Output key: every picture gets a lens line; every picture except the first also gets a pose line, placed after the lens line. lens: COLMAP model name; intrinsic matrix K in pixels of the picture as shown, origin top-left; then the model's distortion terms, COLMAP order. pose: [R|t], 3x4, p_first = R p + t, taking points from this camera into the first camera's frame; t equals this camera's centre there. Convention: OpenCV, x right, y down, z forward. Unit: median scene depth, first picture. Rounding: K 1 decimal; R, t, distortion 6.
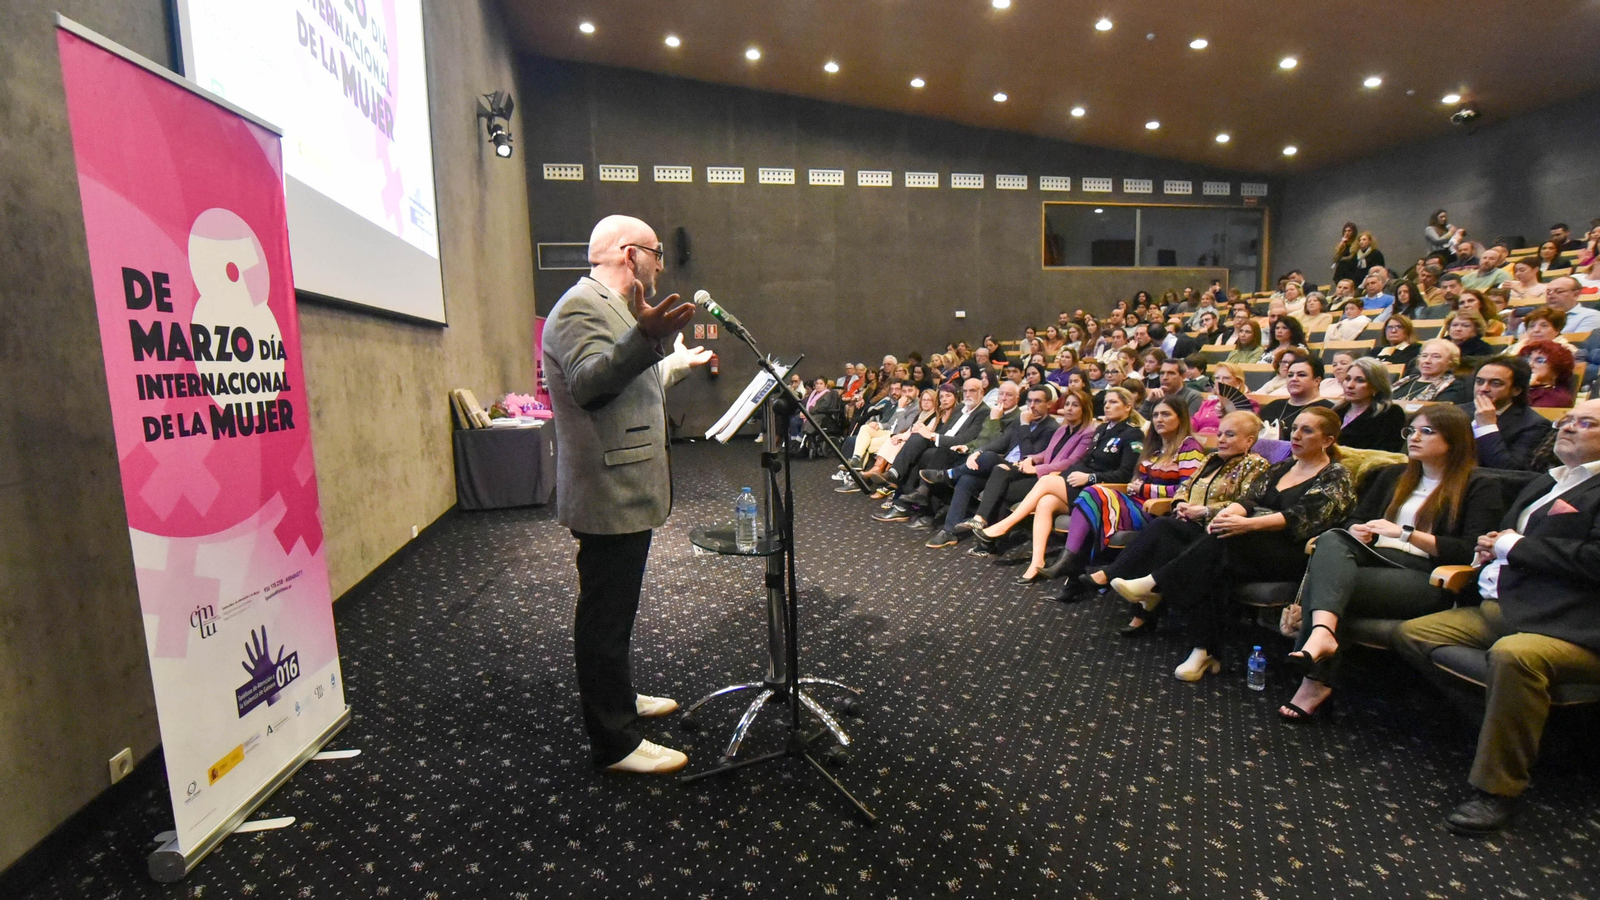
lens RADIAL K [[795.0, 0, 797.3], [0, 795.0, 453.7], [0, 0, 1]] dist [-0.013930, 0.004250]
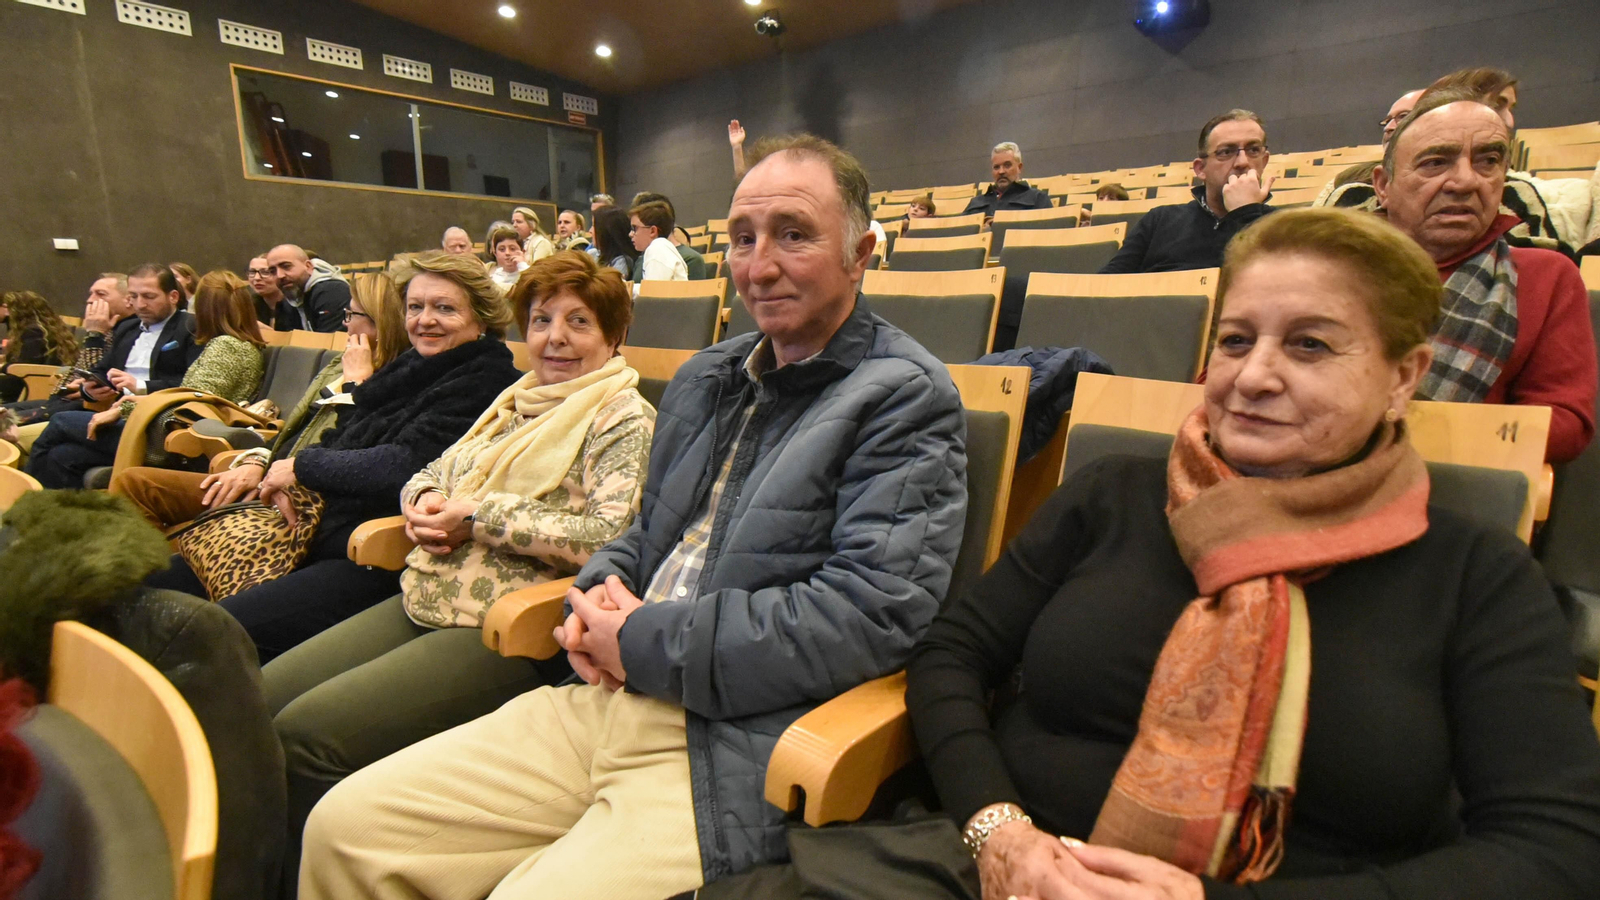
lens RADIAL K [[795.0, 0, 803.9], [0, 795.0, 447.2], [0, 0, 1]] dist [-0.013930, 0.004250]
pose [[0.808984, -0.085477, 0.581583, 0.301776], [0.053033, 0.995950, 0.072609, -0.047537], [-0.585434, -0.027896, 0.810240, 0.255390]]
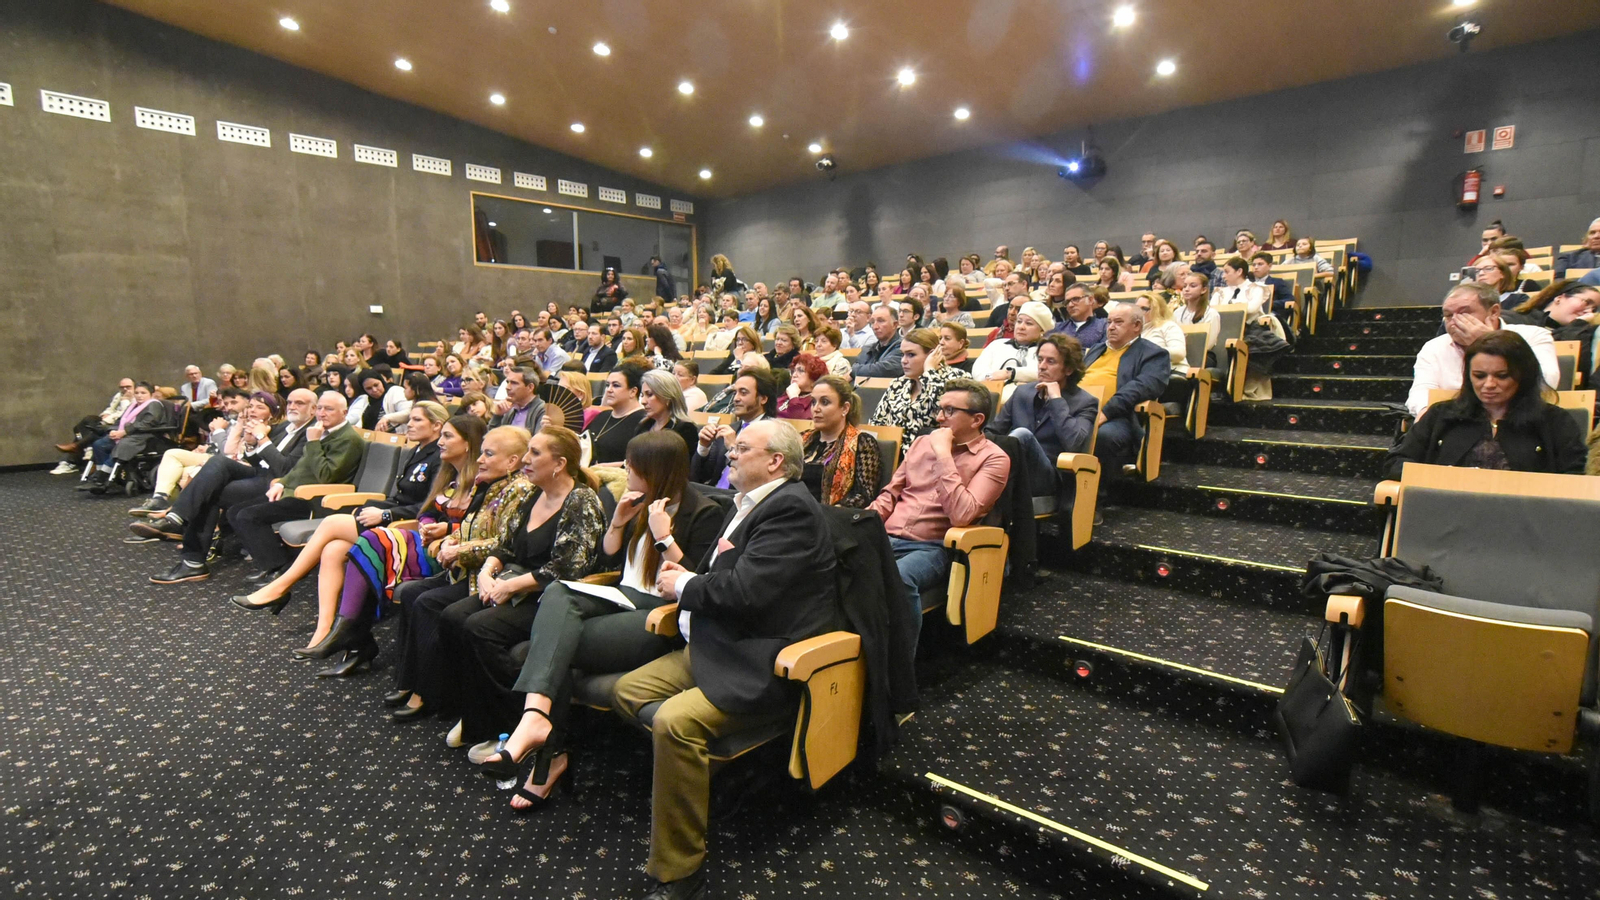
lens RADIAL K [[795.0, 0, 808.4], [0, 795.0, 447.4], [0, 0, 1]] dist [-0.013930, 0.004250]
pose [[0.815772, -0.047791, 0.576396, 0.089511], [0.053227, 0.998555, 0.007462, -0.007445], [-0.575919, 0.024593, 0.817137, 0.031587]]
